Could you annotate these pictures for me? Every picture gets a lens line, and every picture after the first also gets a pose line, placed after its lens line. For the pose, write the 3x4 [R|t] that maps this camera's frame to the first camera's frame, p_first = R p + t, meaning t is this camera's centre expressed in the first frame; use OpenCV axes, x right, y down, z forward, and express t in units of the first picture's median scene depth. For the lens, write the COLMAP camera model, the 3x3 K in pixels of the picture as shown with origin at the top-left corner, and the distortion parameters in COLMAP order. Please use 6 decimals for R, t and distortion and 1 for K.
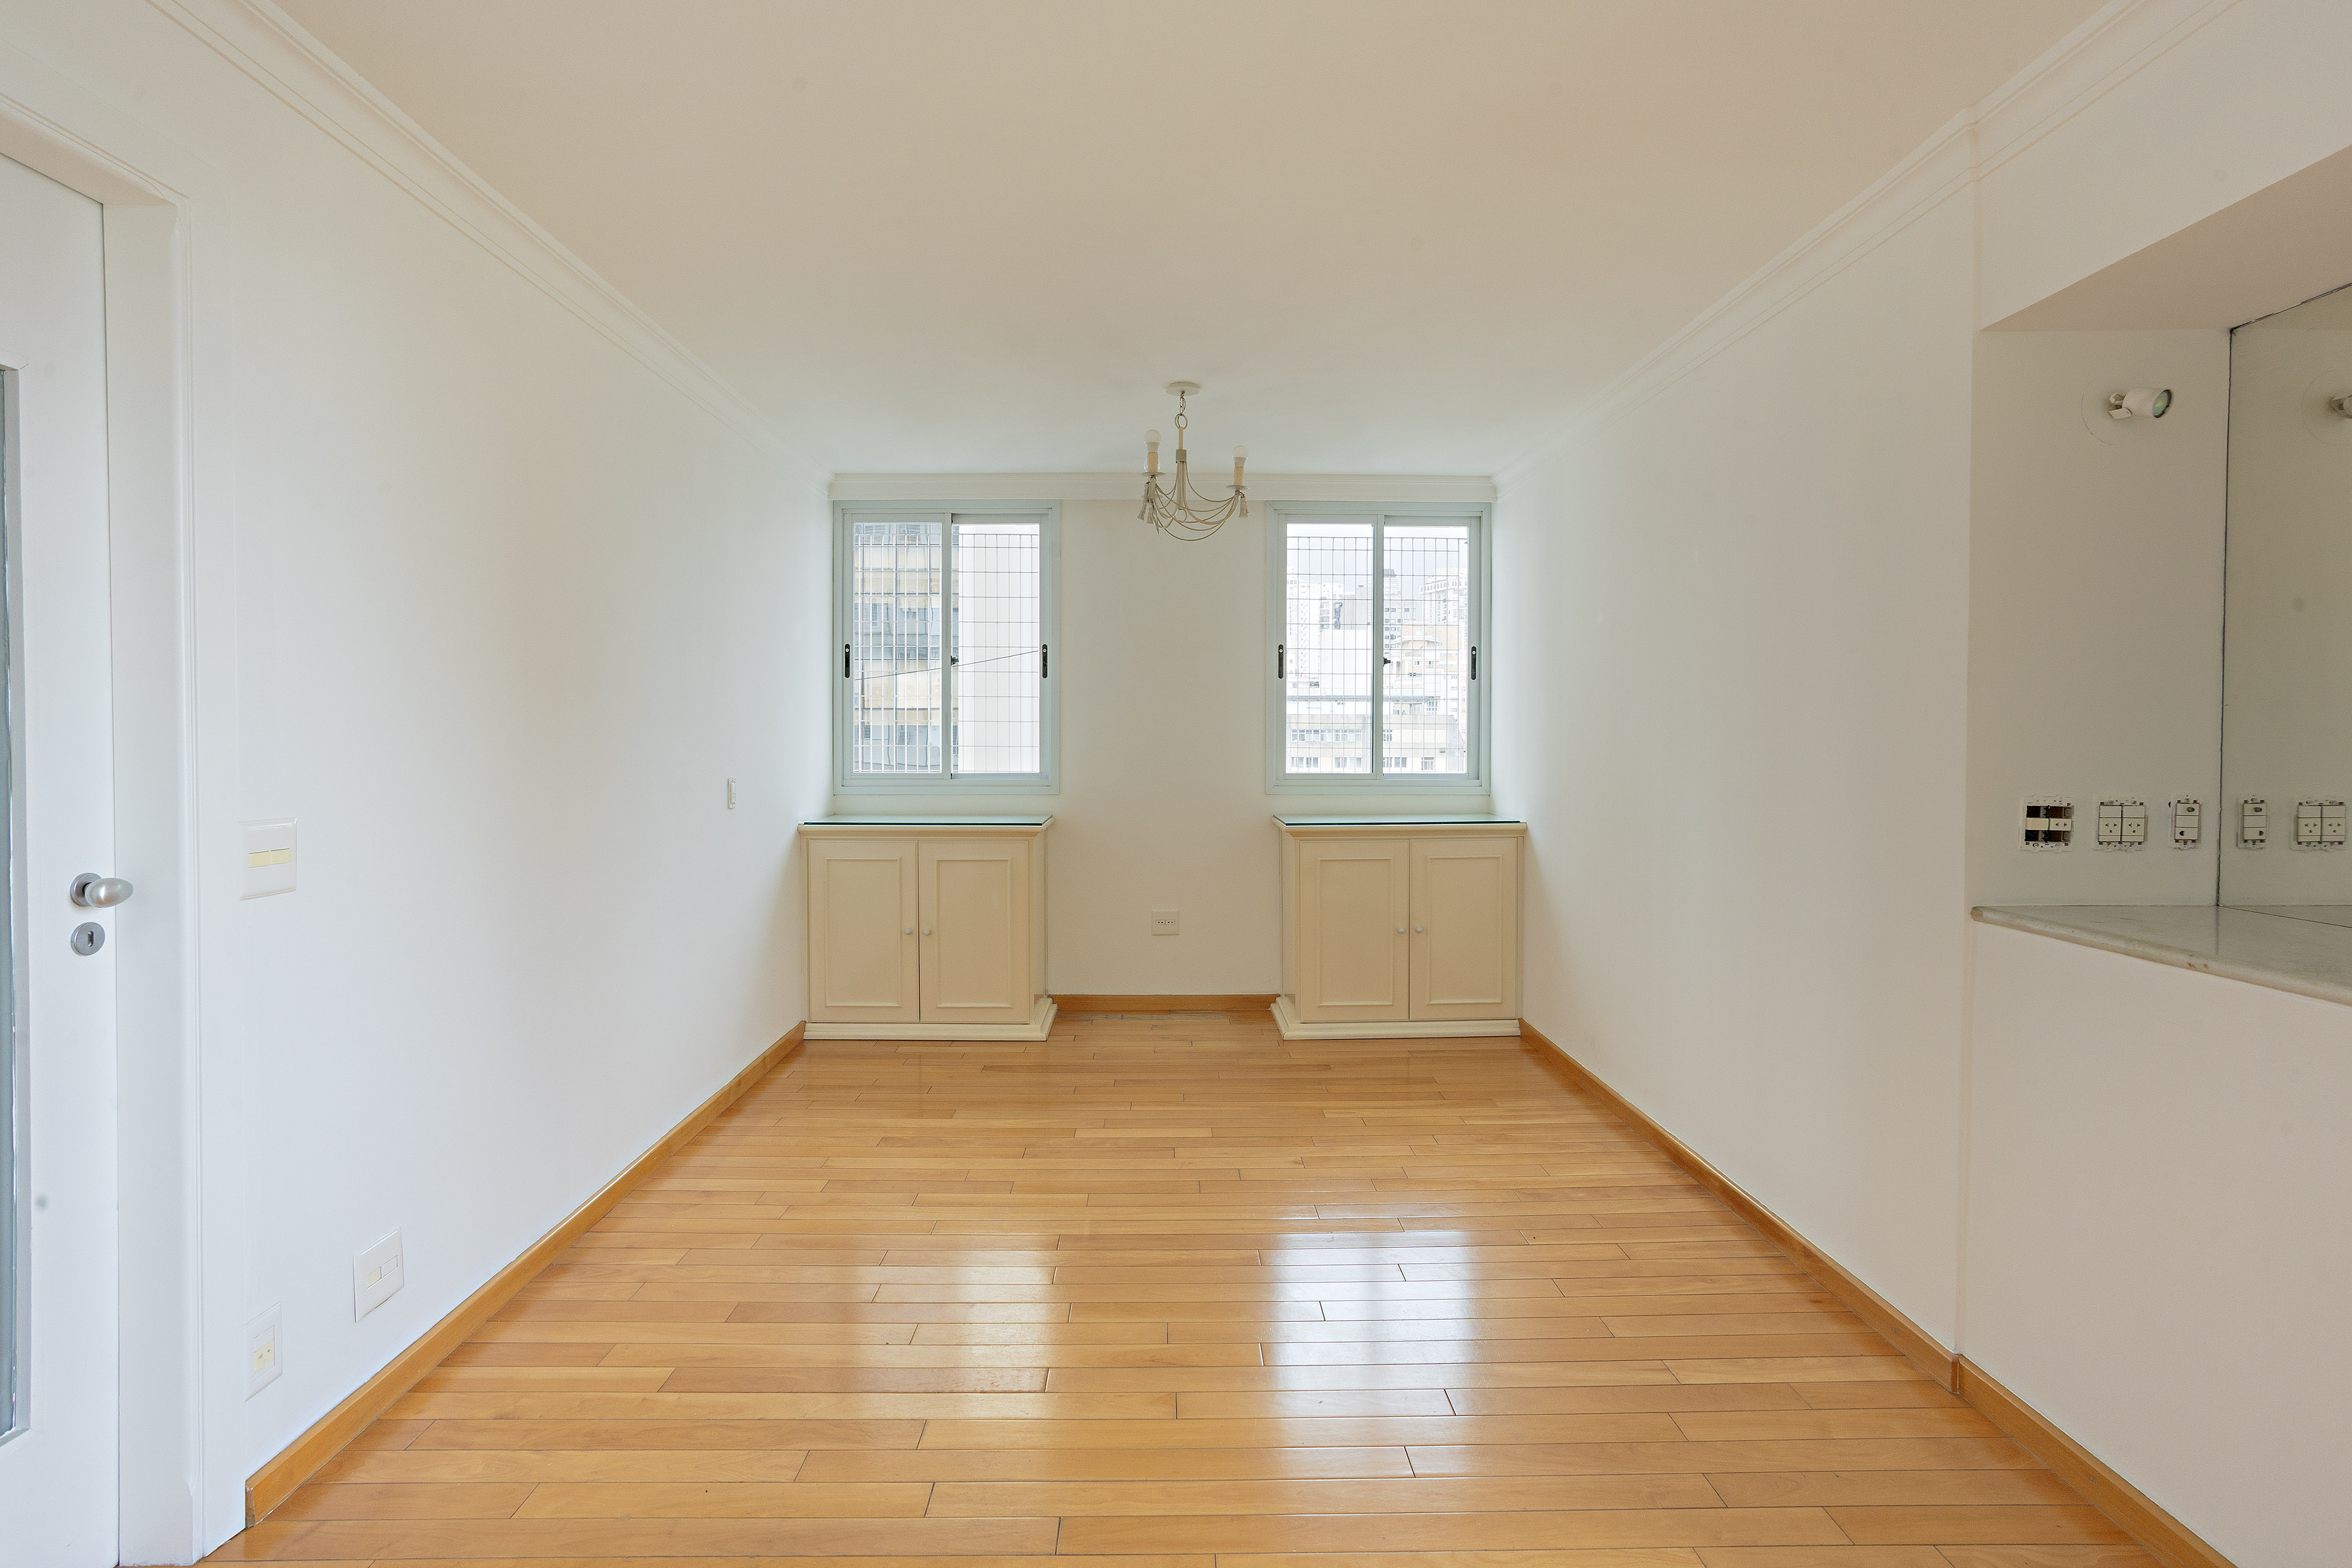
lens RADIAL K [[1167.0, 0, 1167.8], [0, 1167.0, 749.0], [0, 0, 1]] dist [-0.071859, 0.034054]
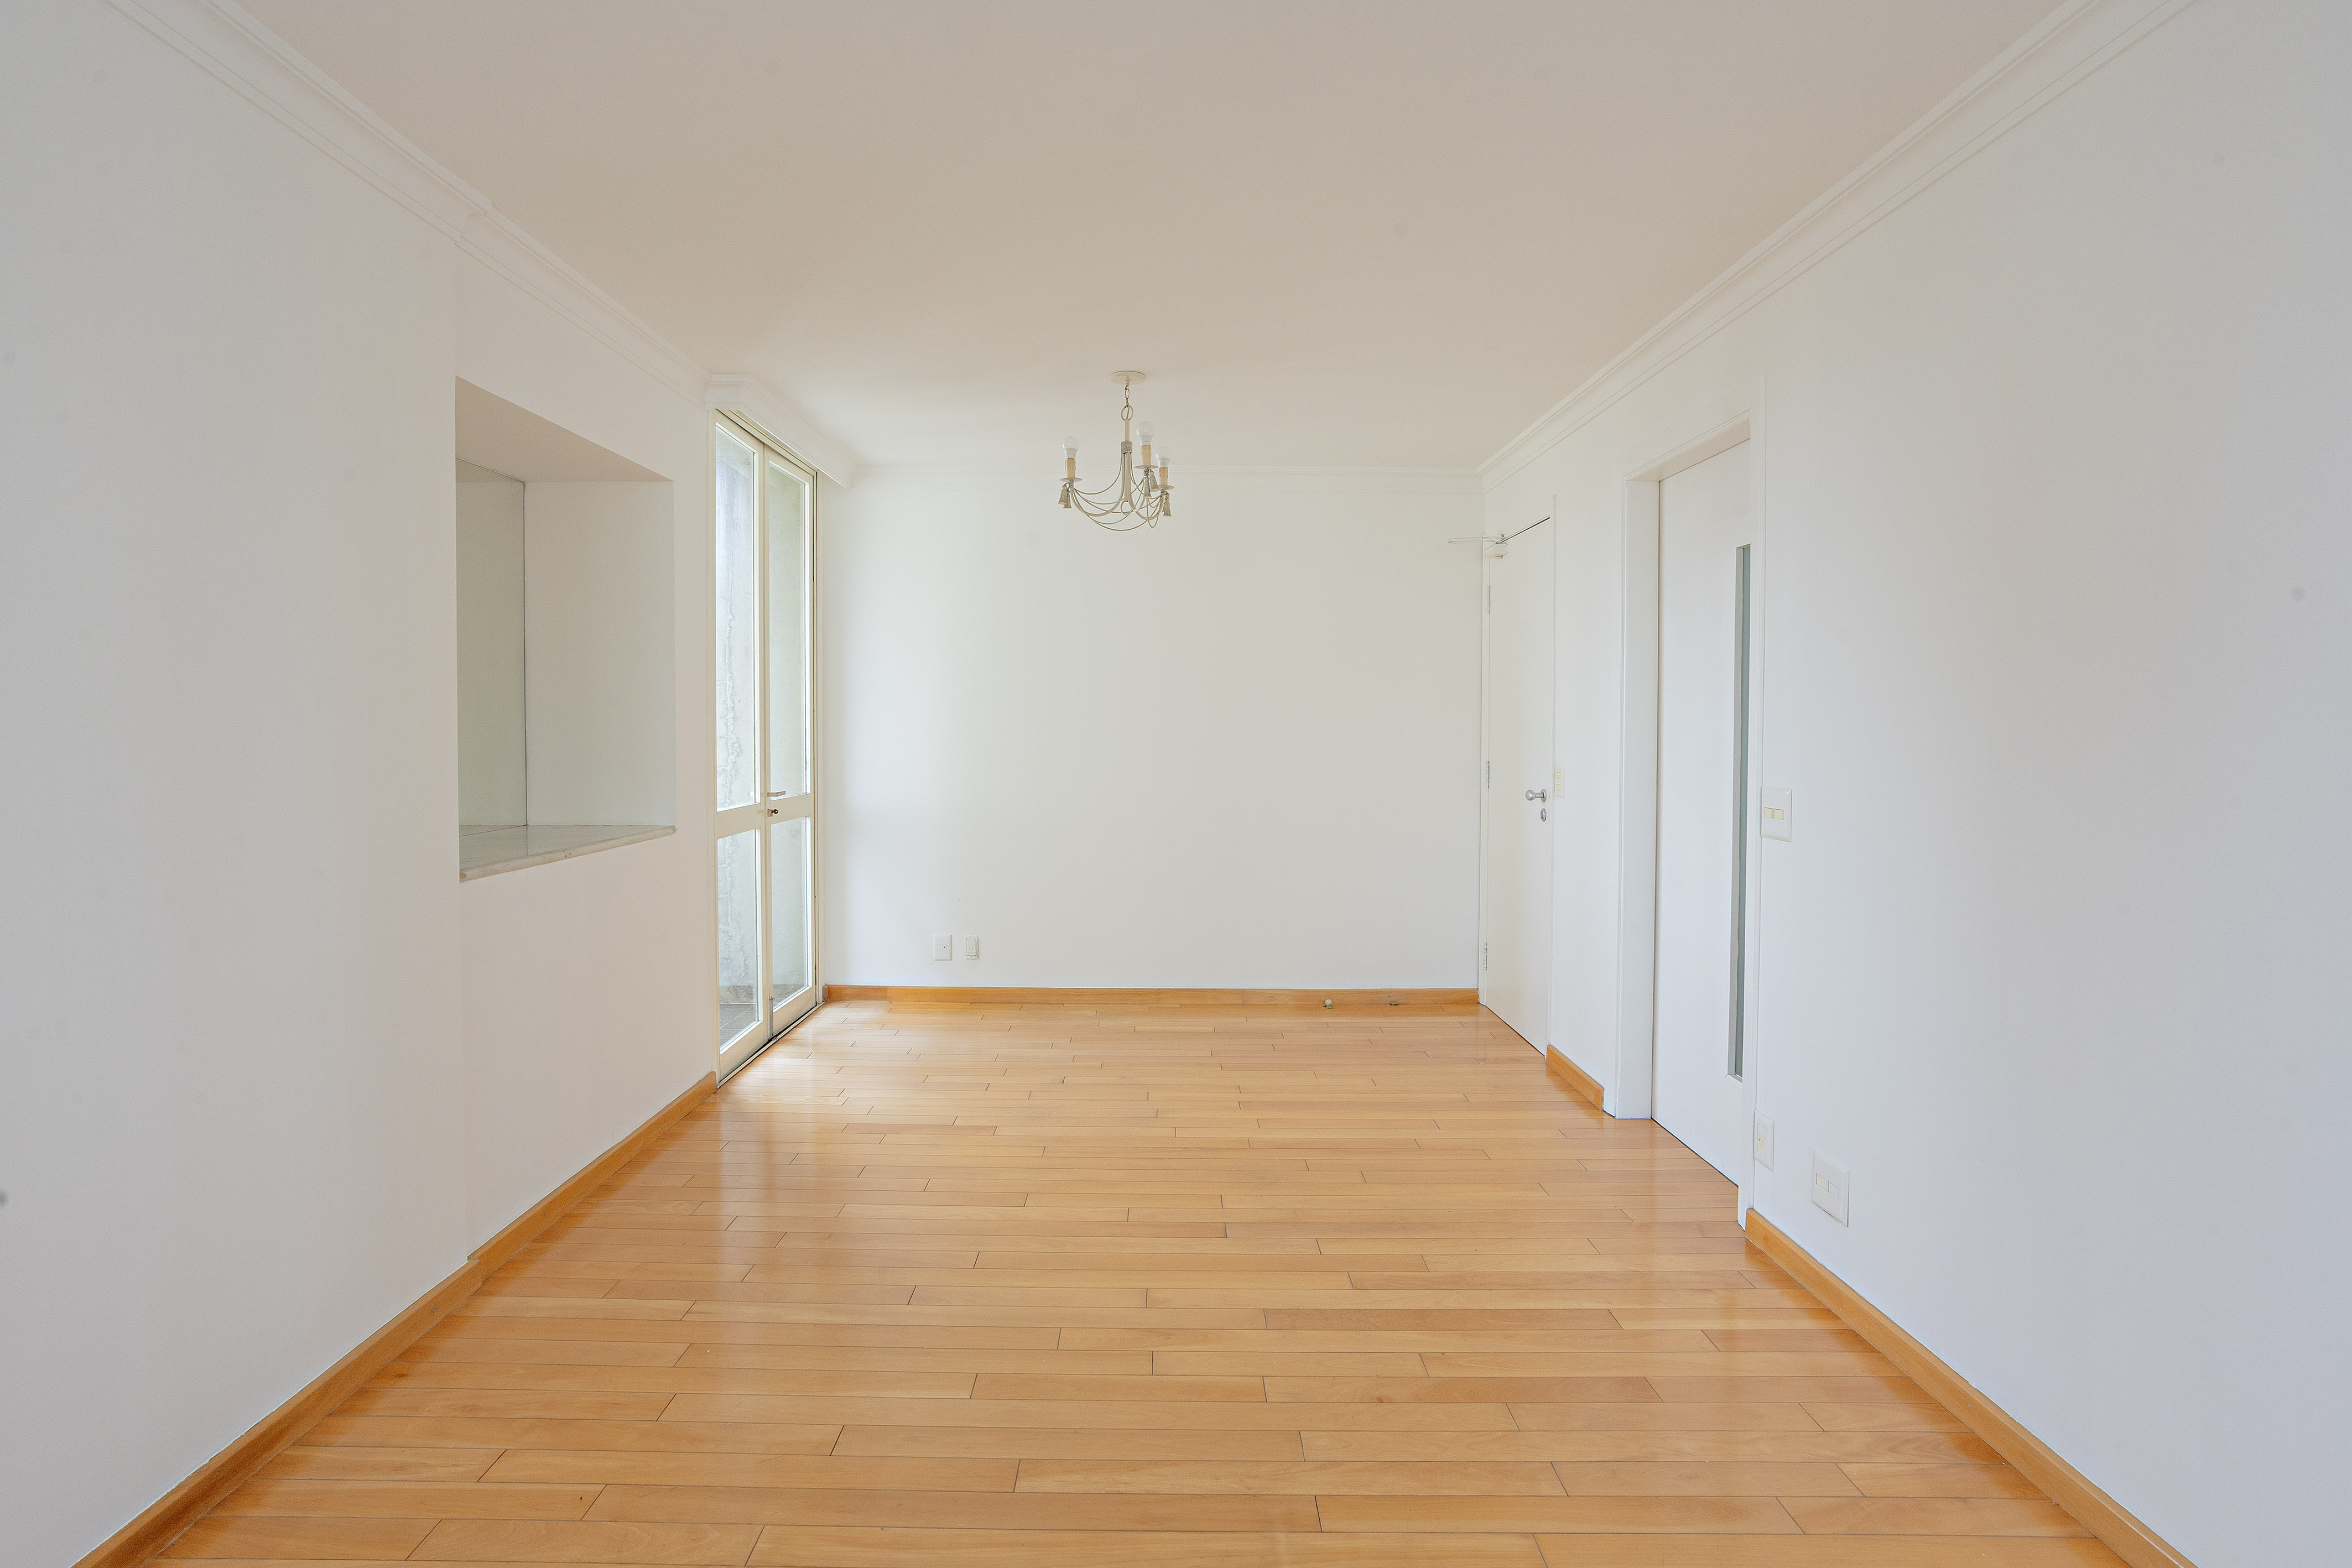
lens RADIAL K [[1167.0, 0, 1167.8], [0, 1167.0, 749.0], [0, 0, 1]] dist [-0.071859, 0.034054]
pose [[-0.999978, -0.003831, 0.005365, -0.016104], [-0.003669, 0.999548, 0.029851, -0.020238], [-0.005477, 0.029830, -0.999540, 1.964416]]
